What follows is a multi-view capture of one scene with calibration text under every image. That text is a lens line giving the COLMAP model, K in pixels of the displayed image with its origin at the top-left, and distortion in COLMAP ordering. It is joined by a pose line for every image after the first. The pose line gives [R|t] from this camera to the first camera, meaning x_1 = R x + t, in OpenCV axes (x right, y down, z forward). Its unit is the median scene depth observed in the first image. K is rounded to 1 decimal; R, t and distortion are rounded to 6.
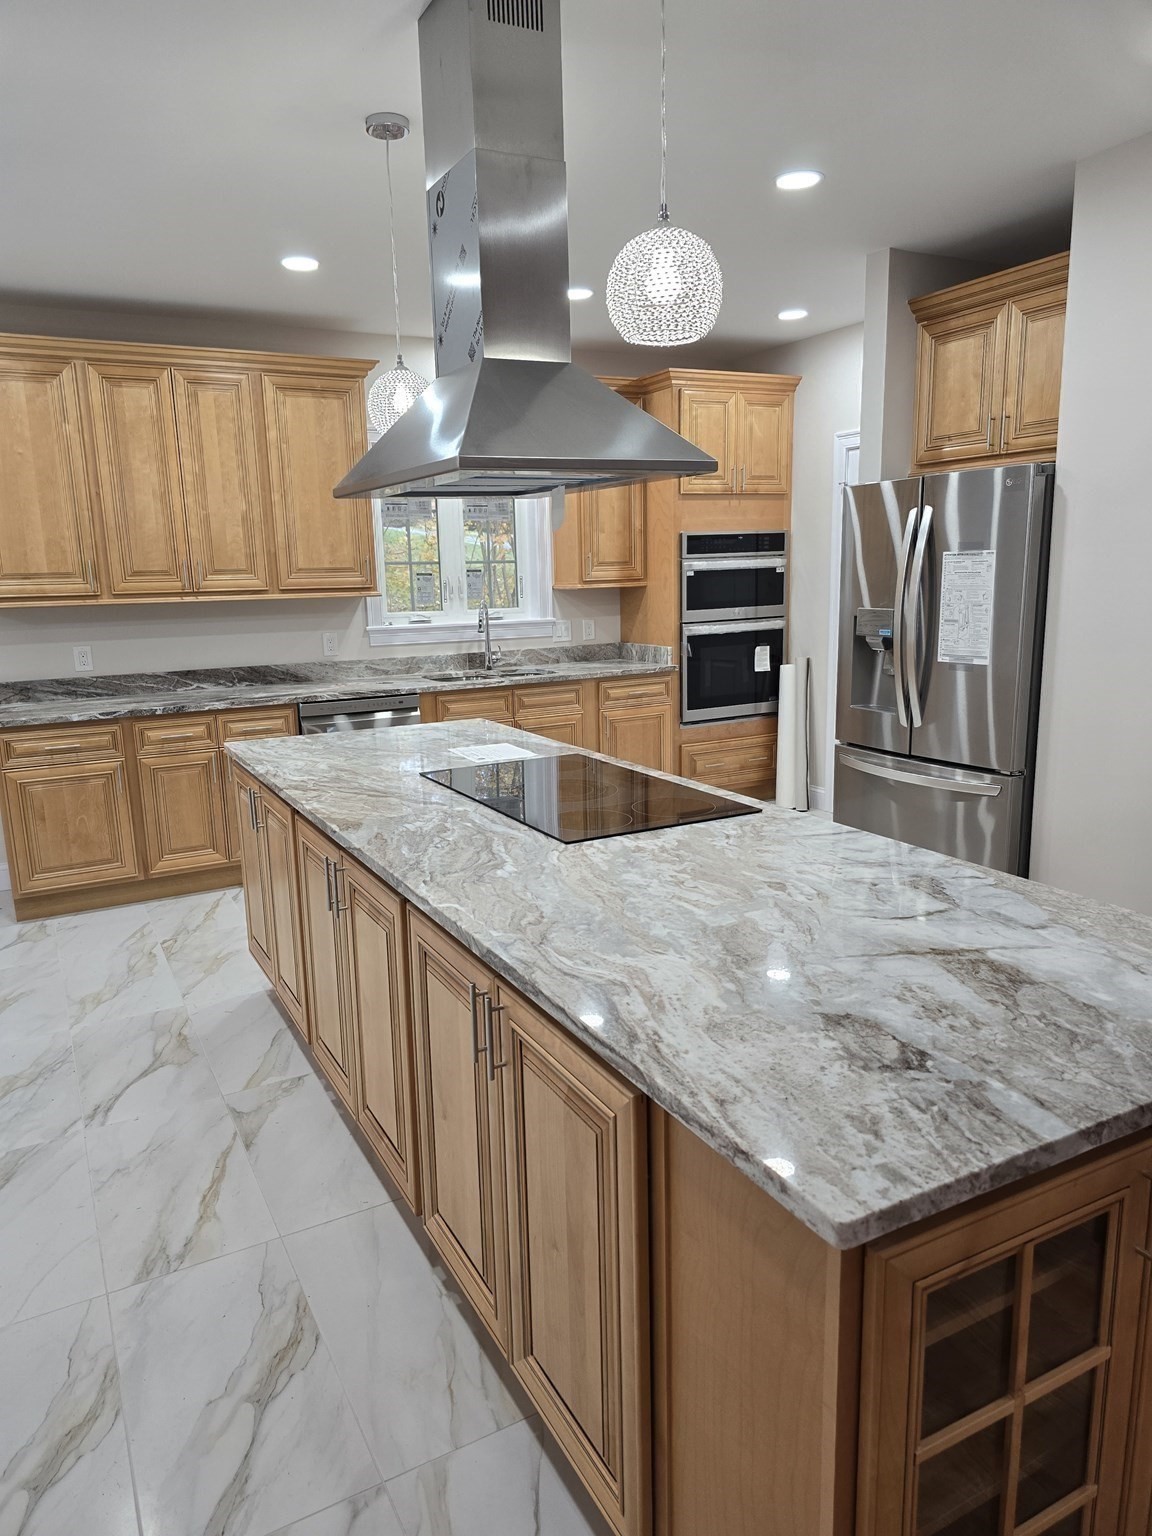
lens RADIAL K [[1046.6, 0, 575.4], [0, 1046.6, 772.6], [0, 0, 1]] dist [0.040386, -0.014523]
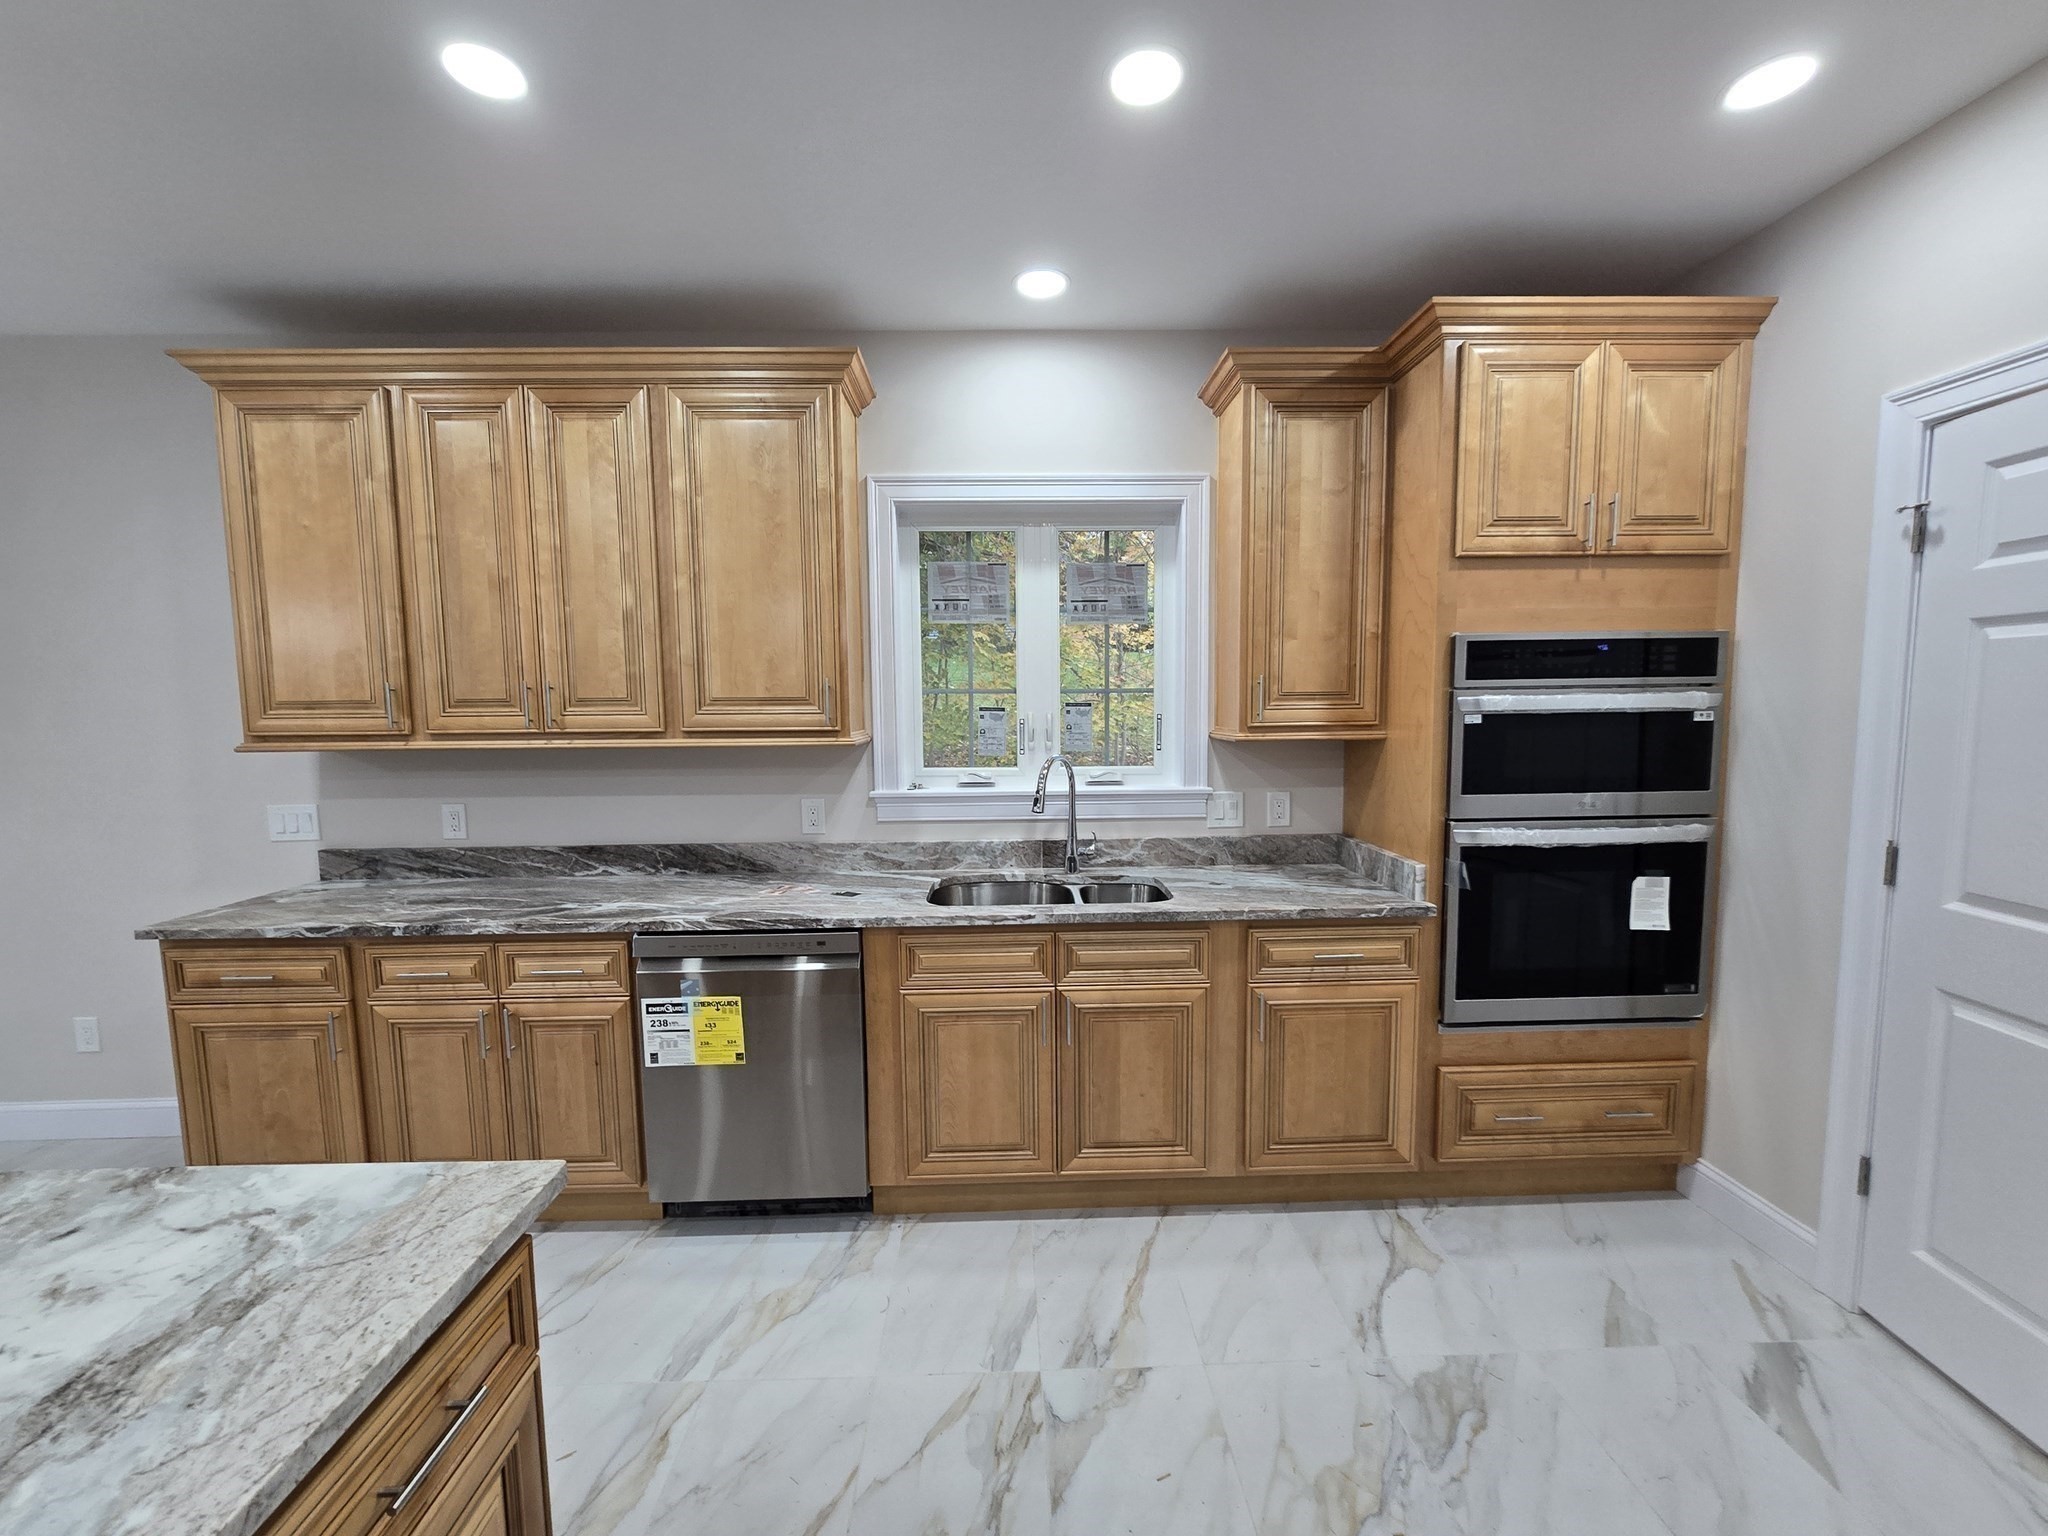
lens RADIAL K [[832.9, 0, 1024.9], [0, 832.9, 766.3], [0, 0, 1]] dist [-0.003630, 0.000258]
pose [[0.891249, 0.052440, -0.450472, 0.099617], [-0.100957, 0.991309, -0.084343, -0.115971], [0.442134, 0.120649, 0.888798, 0.575201]]
